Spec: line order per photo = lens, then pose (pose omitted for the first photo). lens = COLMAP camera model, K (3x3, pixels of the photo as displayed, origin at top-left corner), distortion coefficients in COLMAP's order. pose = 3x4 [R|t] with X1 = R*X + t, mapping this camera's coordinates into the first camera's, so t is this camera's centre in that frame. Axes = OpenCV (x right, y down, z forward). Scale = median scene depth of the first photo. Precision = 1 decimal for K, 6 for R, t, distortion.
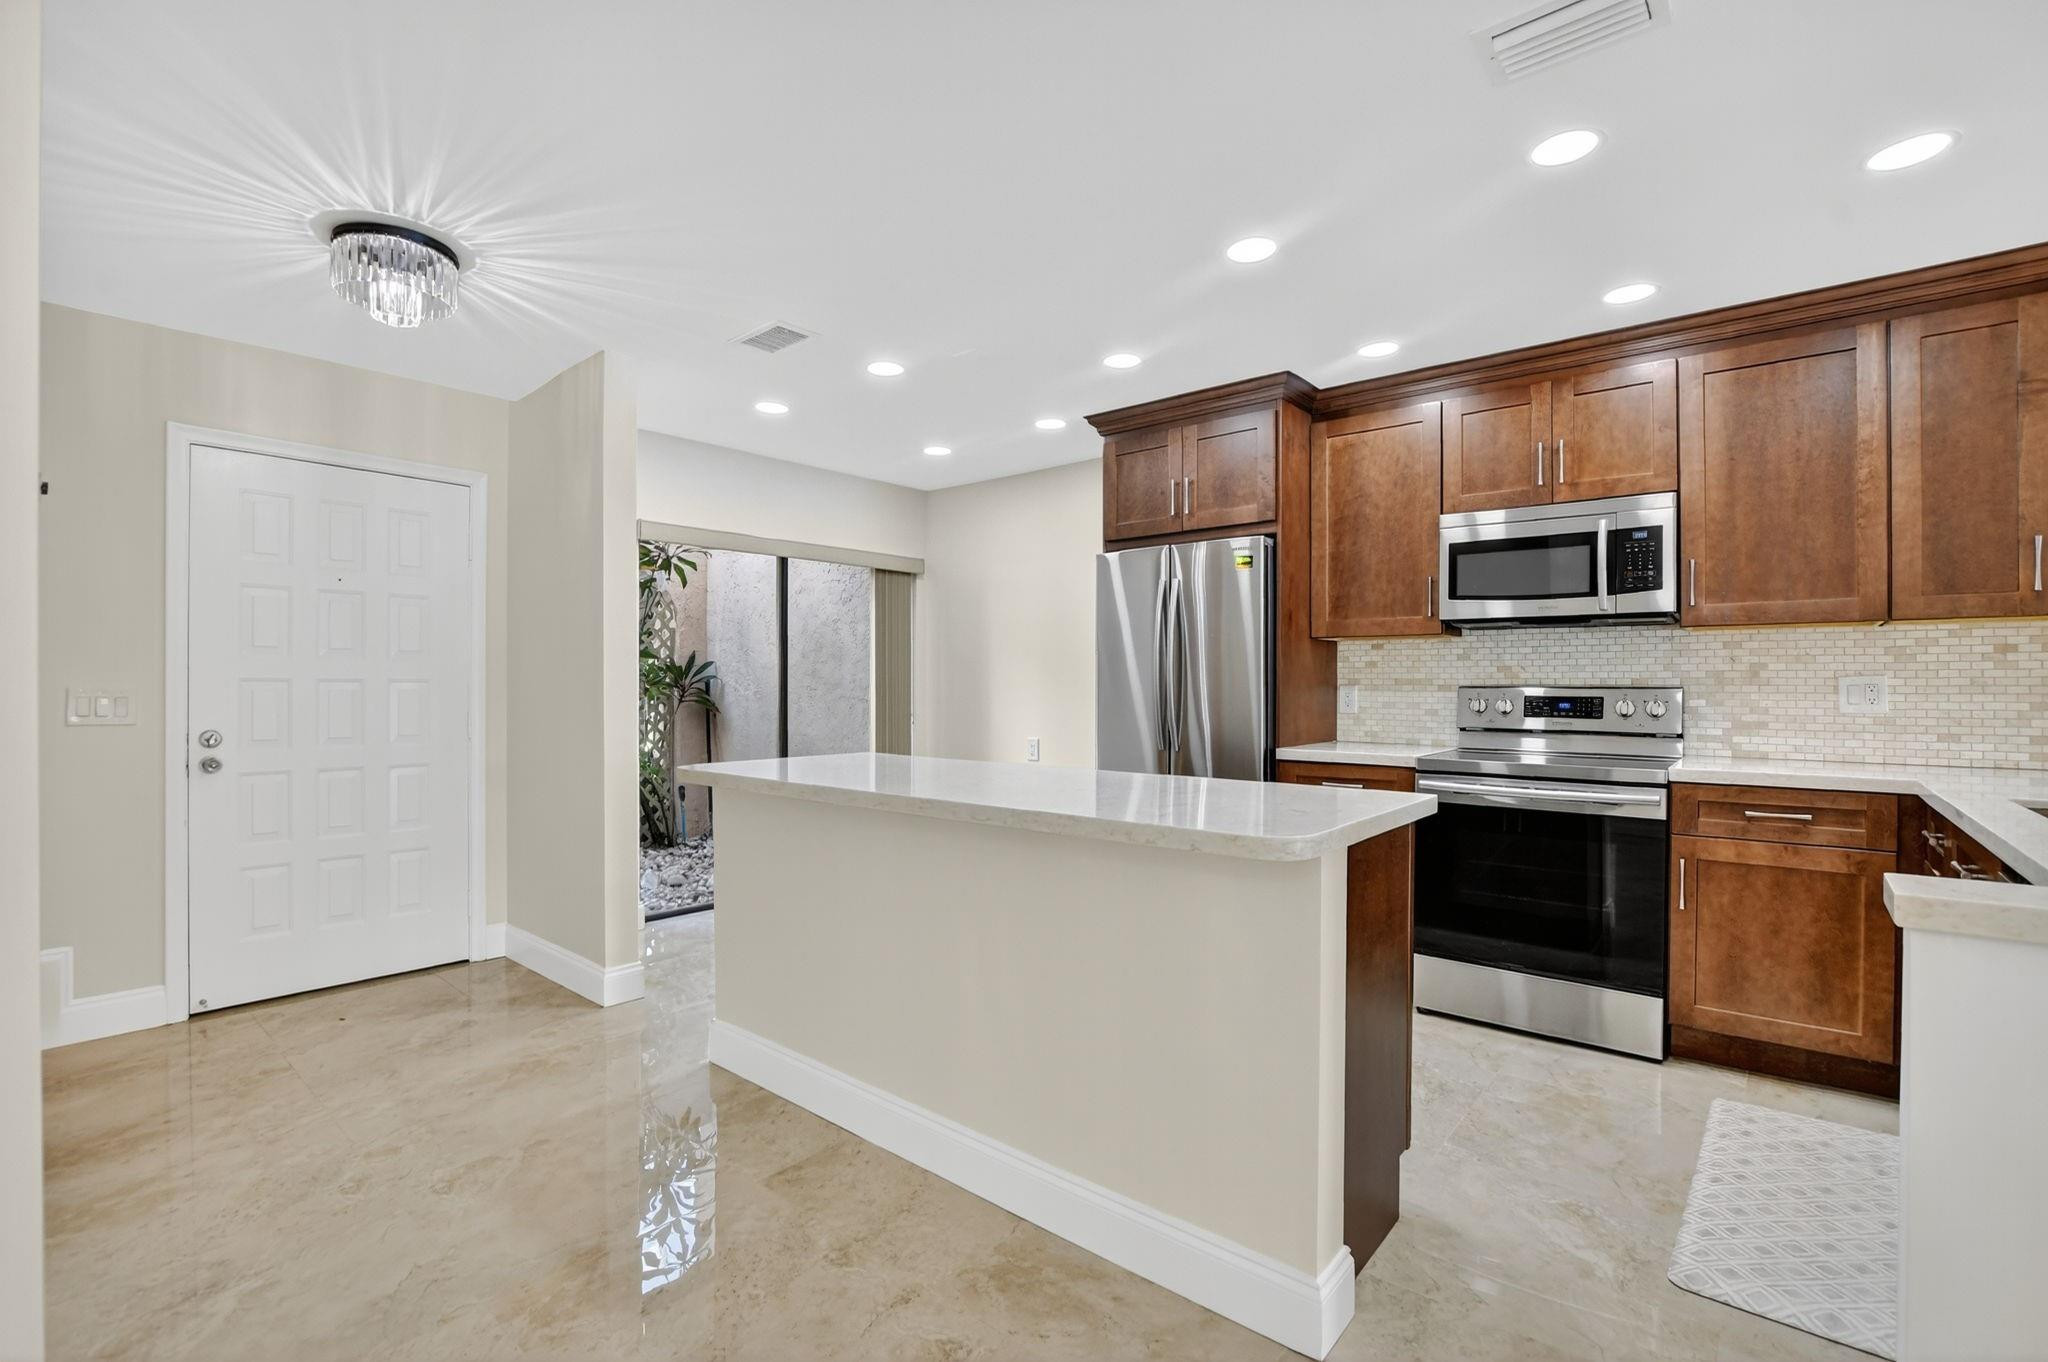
lens RADIAL K [[900.9, 0, 1022.0], [0, 900.9, 685.2], [0, 0, 1]] dist [-0.030368, 0.000471]
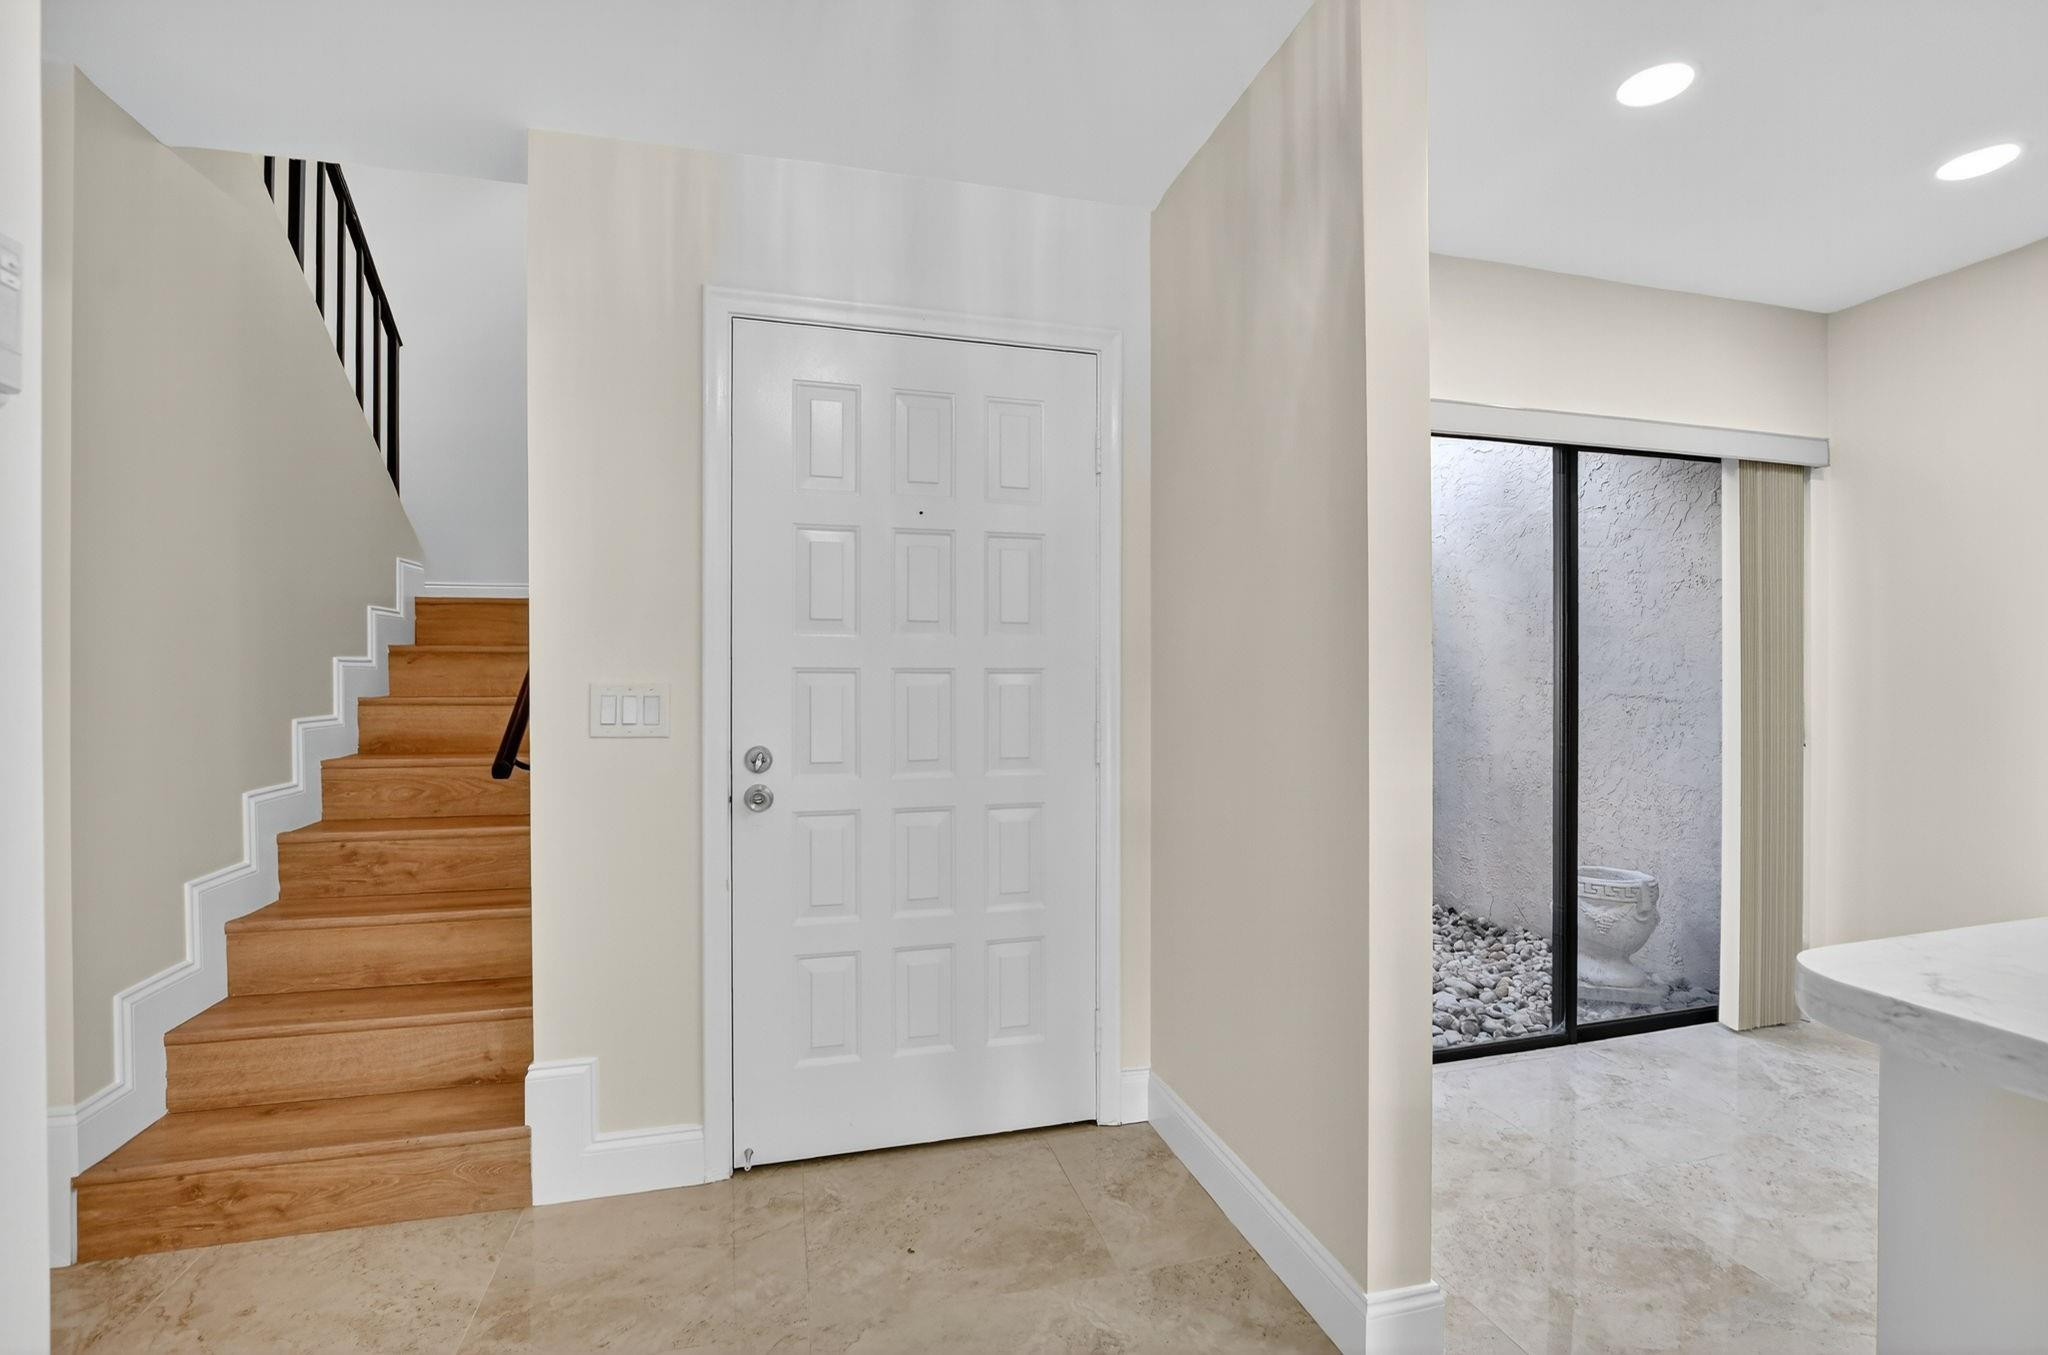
lens RADIAL K [[891.1, 0, 1009.8], [0, 891.1, 679.4], [0, 0, 1]] dist [-0.014489, -0.000264]
pose [[0.810458, -0.000970, -0.585795, -0.351662], [0.002710, 0.999994, 0.002094, 0.000180], [0.585790, -0.003284, 0.810456, 0.528111]]
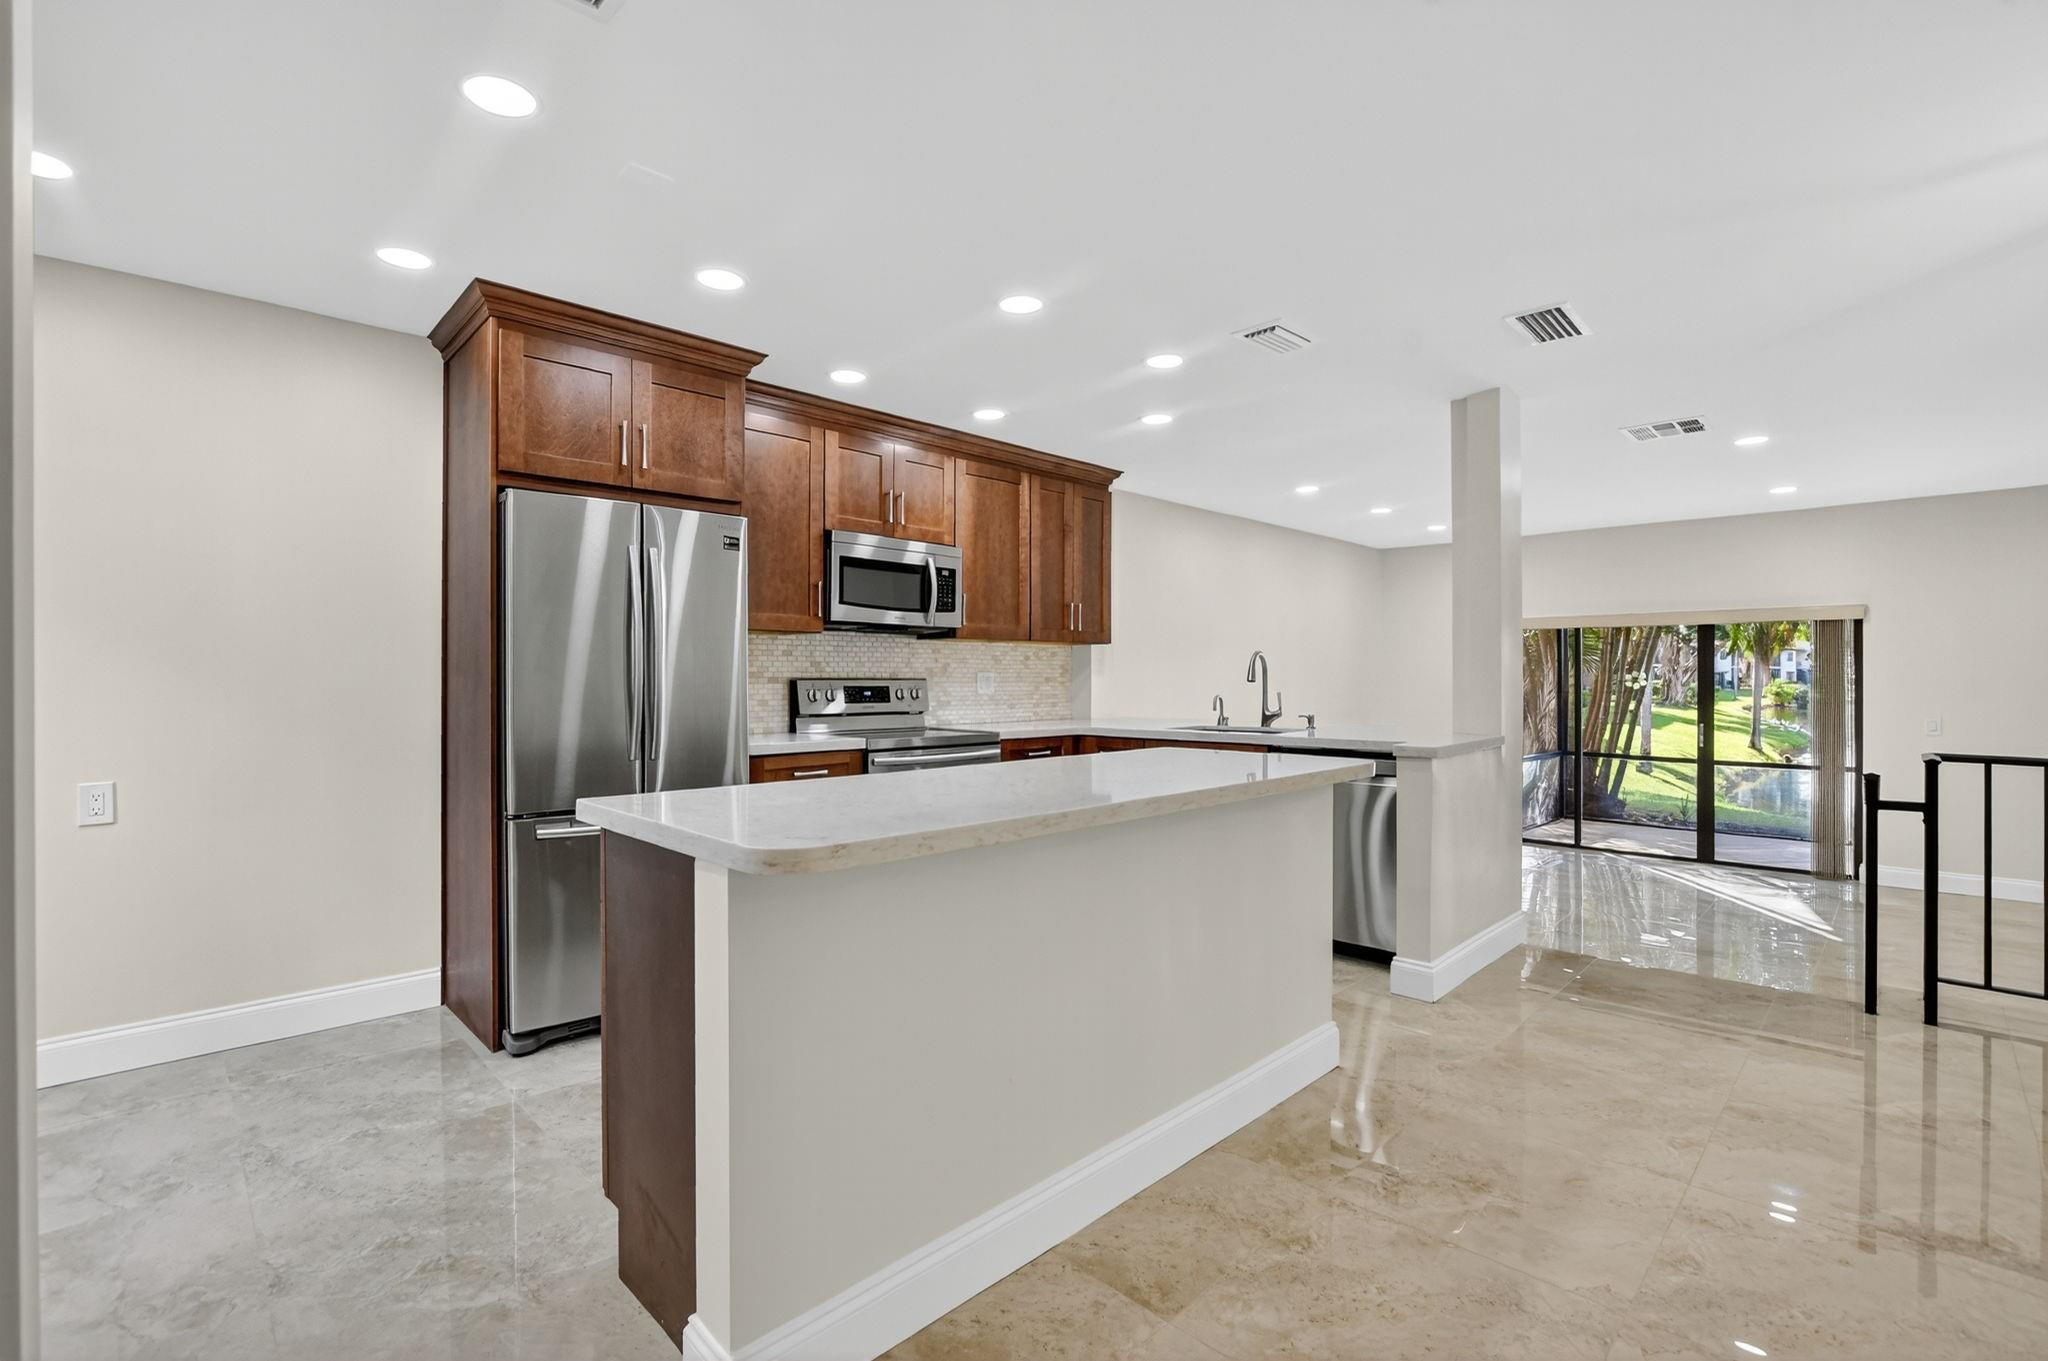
lens RADIAL K [[900.9, 0, 1020.6], [0, 900.9, 675.9], [0, 0, 1]] dist [-0.030368, 0.000471]
pose [[0.100275, -0.001449, 0.994959, -0.705534], [-0.000426, 0.999999, 0.001500, -0.004269], [-0.994960, -0.000575, 0.100274, 0.687395]]
